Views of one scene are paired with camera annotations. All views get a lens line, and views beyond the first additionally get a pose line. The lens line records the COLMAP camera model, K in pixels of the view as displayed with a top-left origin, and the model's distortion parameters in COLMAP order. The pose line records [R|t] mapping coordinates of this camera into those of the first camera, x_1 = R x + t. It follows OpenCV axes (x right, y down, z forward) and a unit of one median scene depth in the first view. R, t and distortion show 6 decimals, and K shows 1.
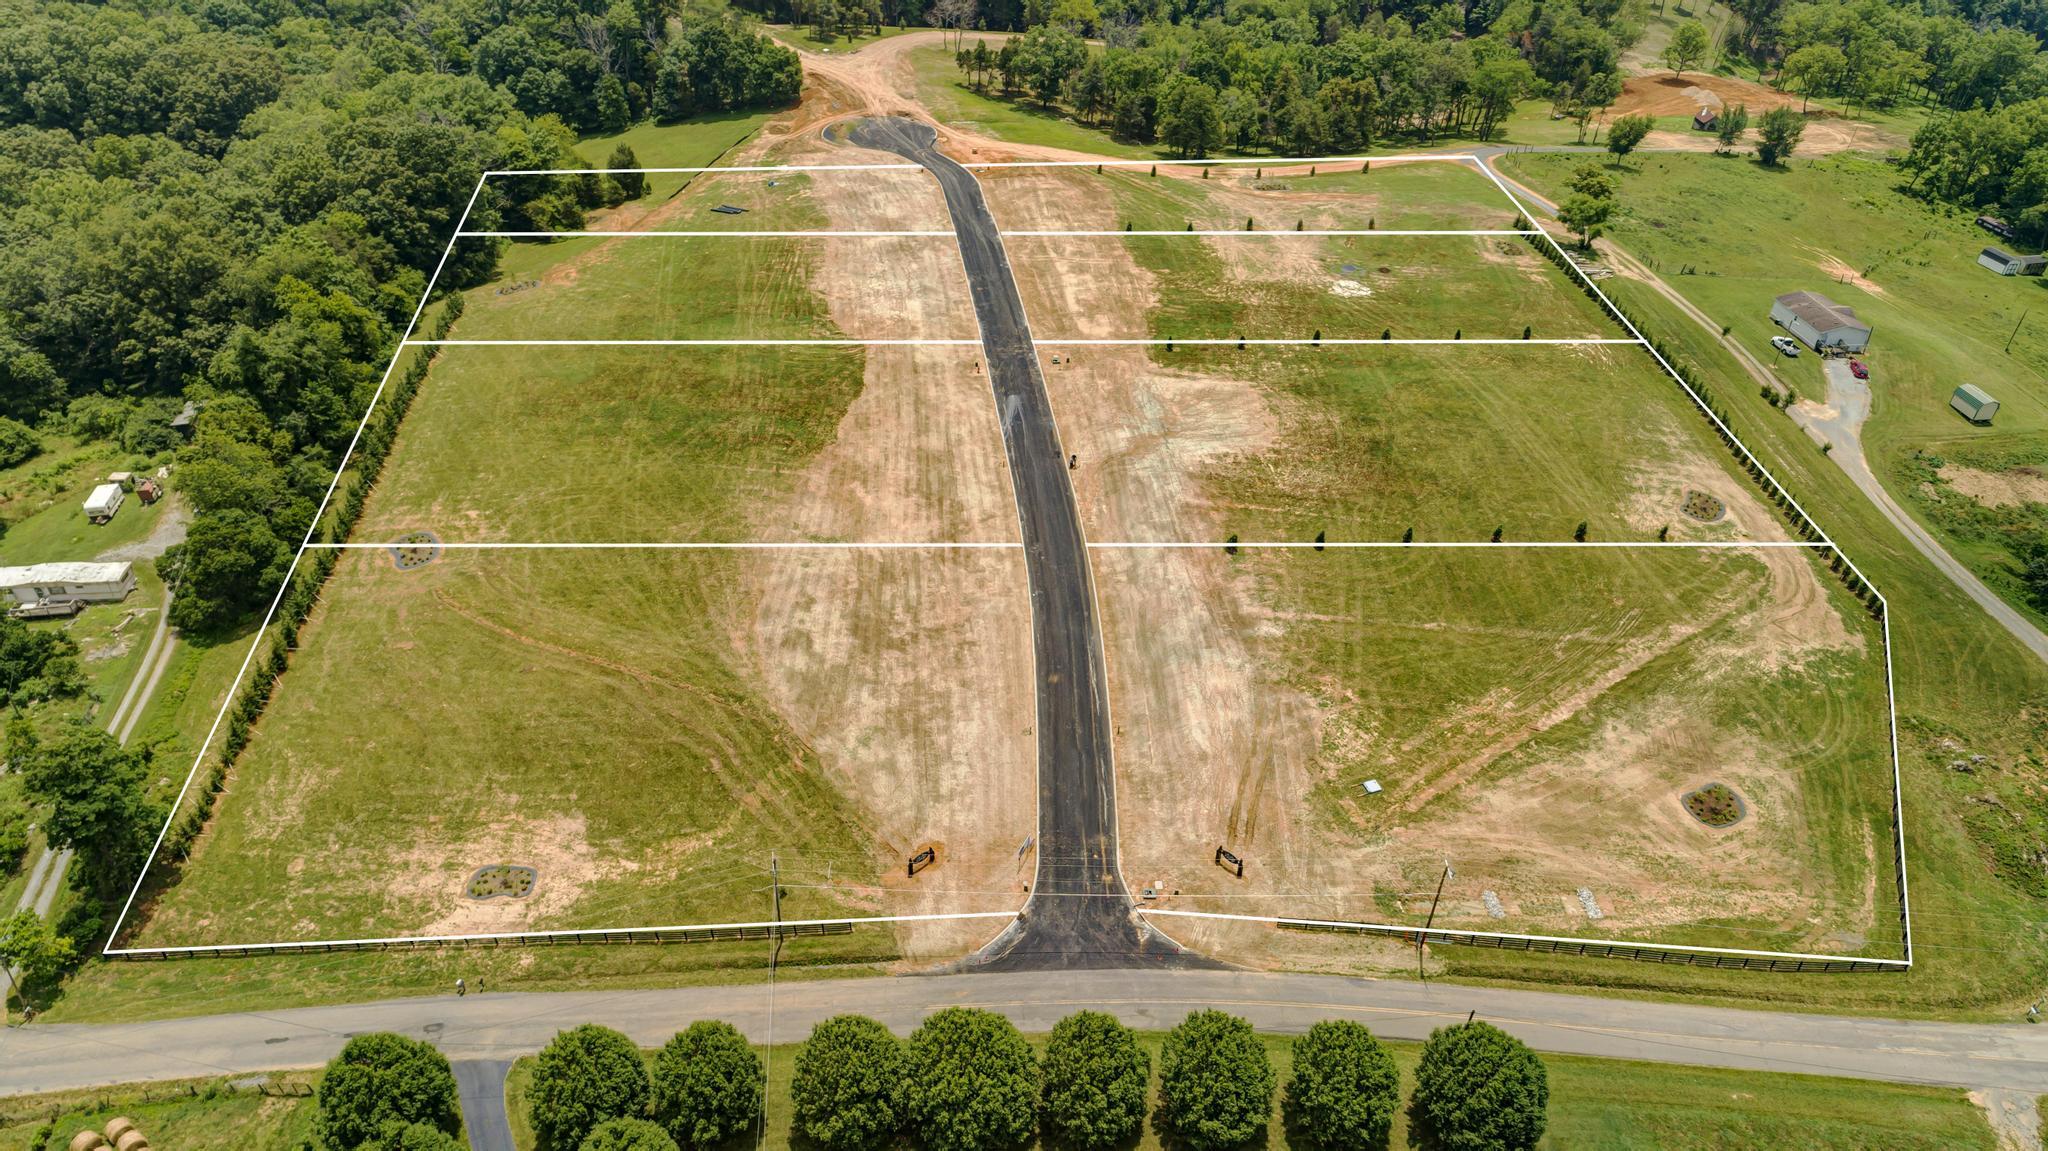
lens RADIAL K [[1376.6, 0, 1026.5], [0, 1376.6, 572.8], [0, 0, 1]] dist [0.018701, 0.010816]
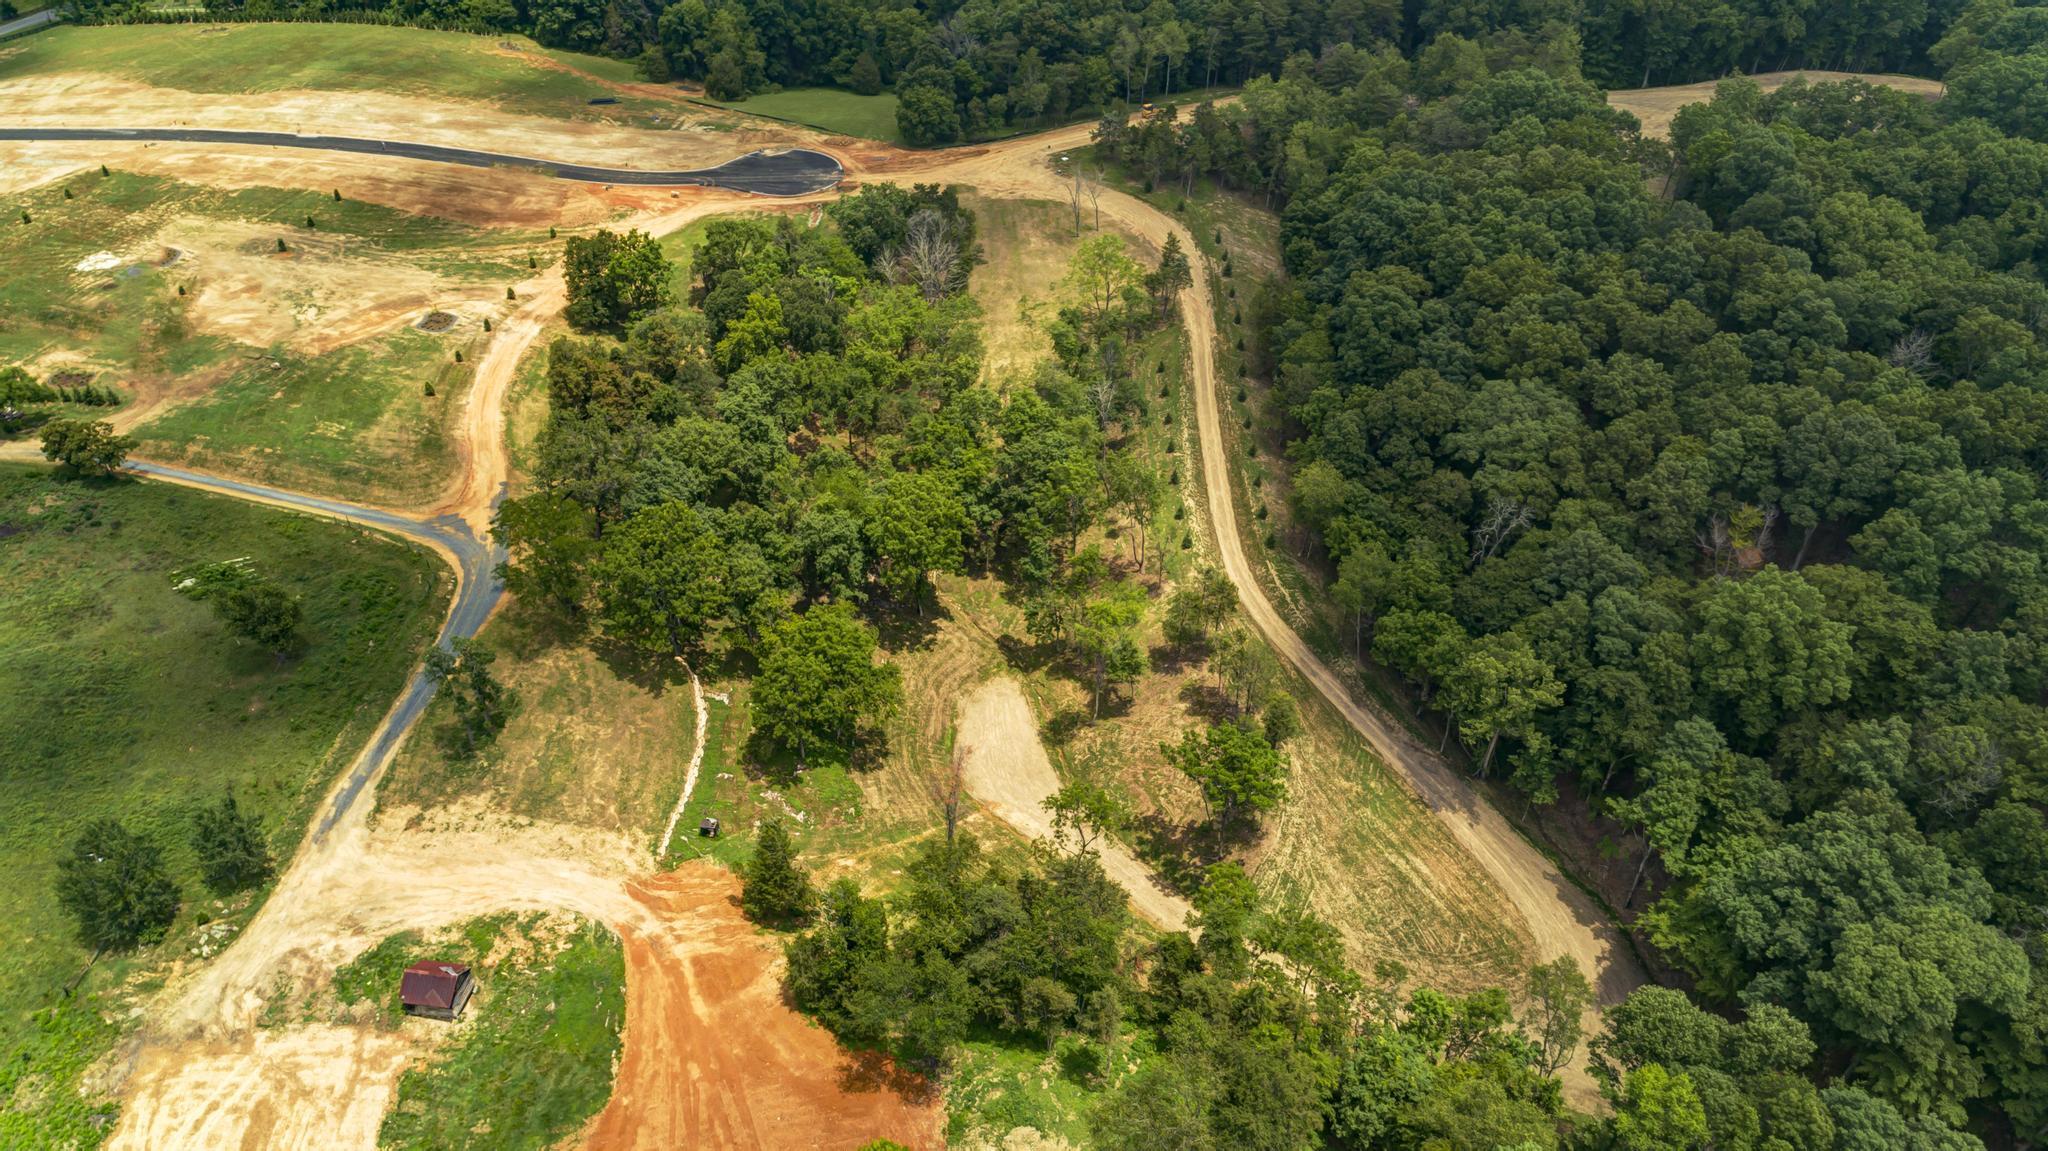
lens RADIAL K [[1376.6, 0, 1026.5], [0, 1376.6, 572.8], [0, 0, 1]] dist [0.018701, 0.010816]
pose [[-0.215065, 0.580820, -0.785108, 1.493343], [-0.586950, 0.565650, 0.579249, -1.562296], [0.780536, 0.585395, 0.219261, 2.059079]]
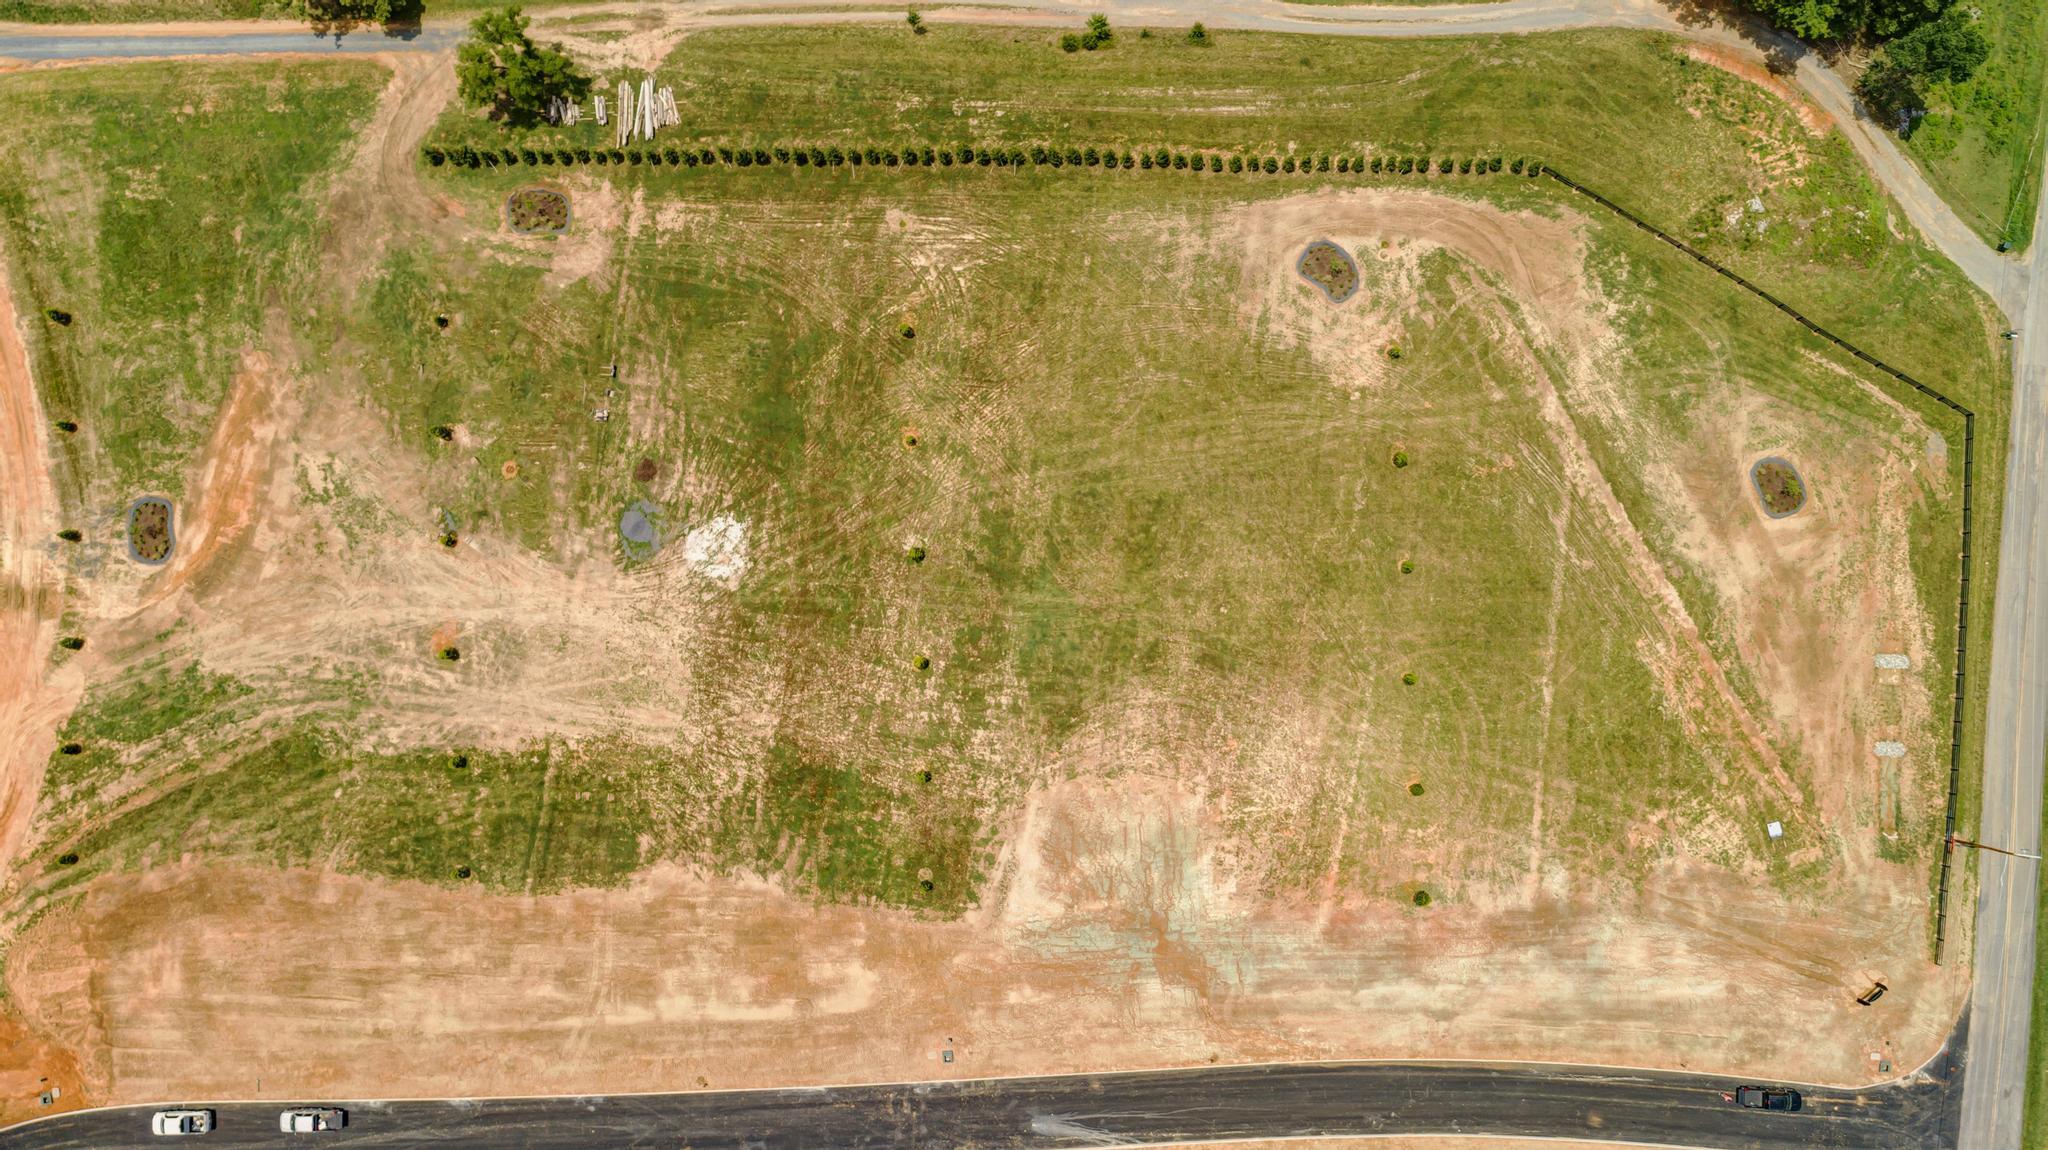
lens RADIAL K [[1376.6, 0, 1026.5], [0, 1376.6, 572.3], [0, 0, 1]] dist [0.018701, 0.010816]
pose [[0.095201, -0.995382, -0.012276, 0.346144], [0.587411, 0.046217, 0.807968, -0.880179], [-0.803670, -0.084130, 0.589099, 0.736422]]
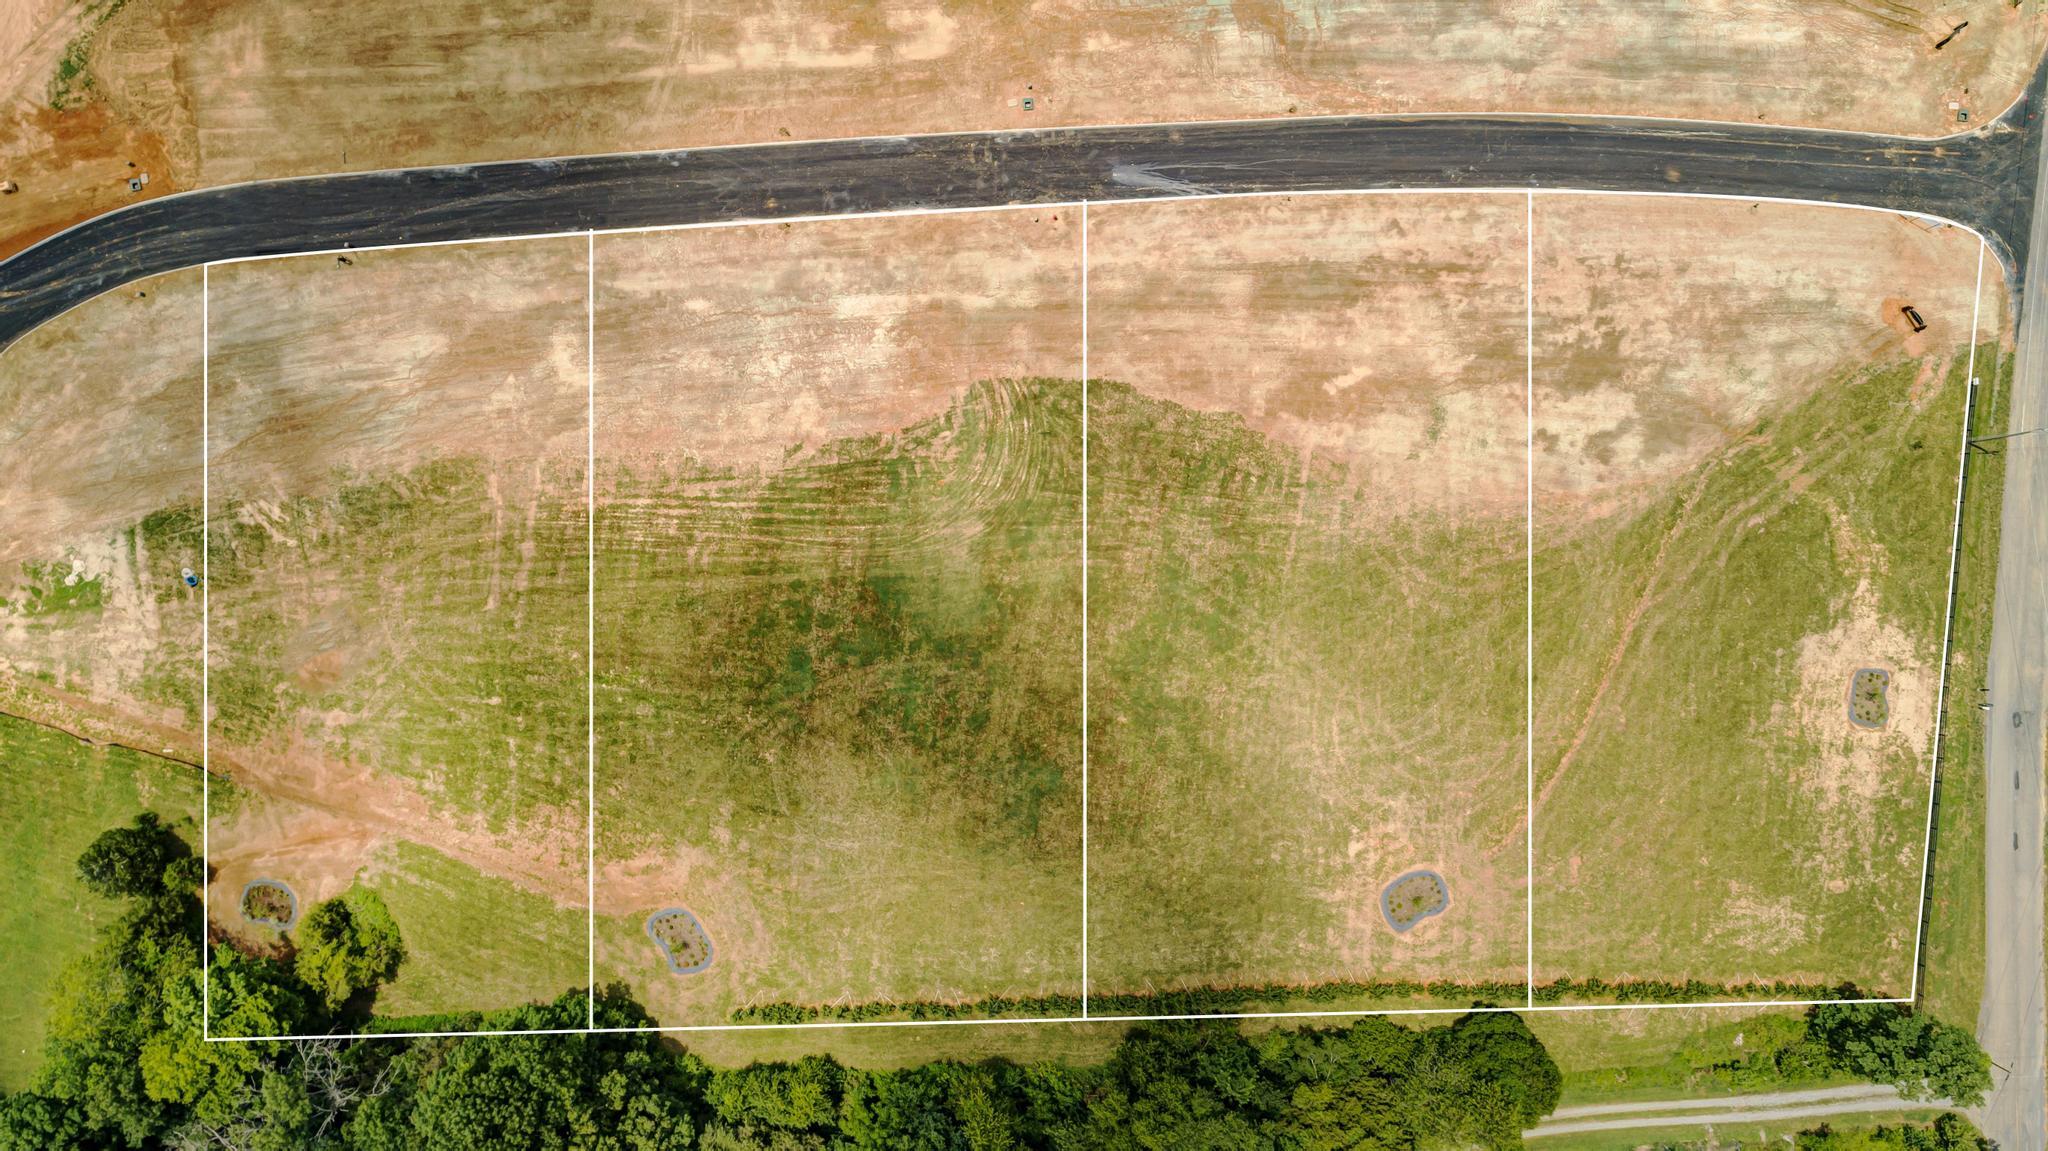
lens RADIAL K [[1376.6, 0, 1026.5], [0, 1376.6, 572.8], [0, 0, 1]] dist [0.018701, 0.010816]
pose [[0.074482, -0.997121, -0.014196, -0.255408], [0.590639, 0.032640, 0.806275, -0.887349], [-0.803491, -0.068438, 0.591370, 0.727062]]
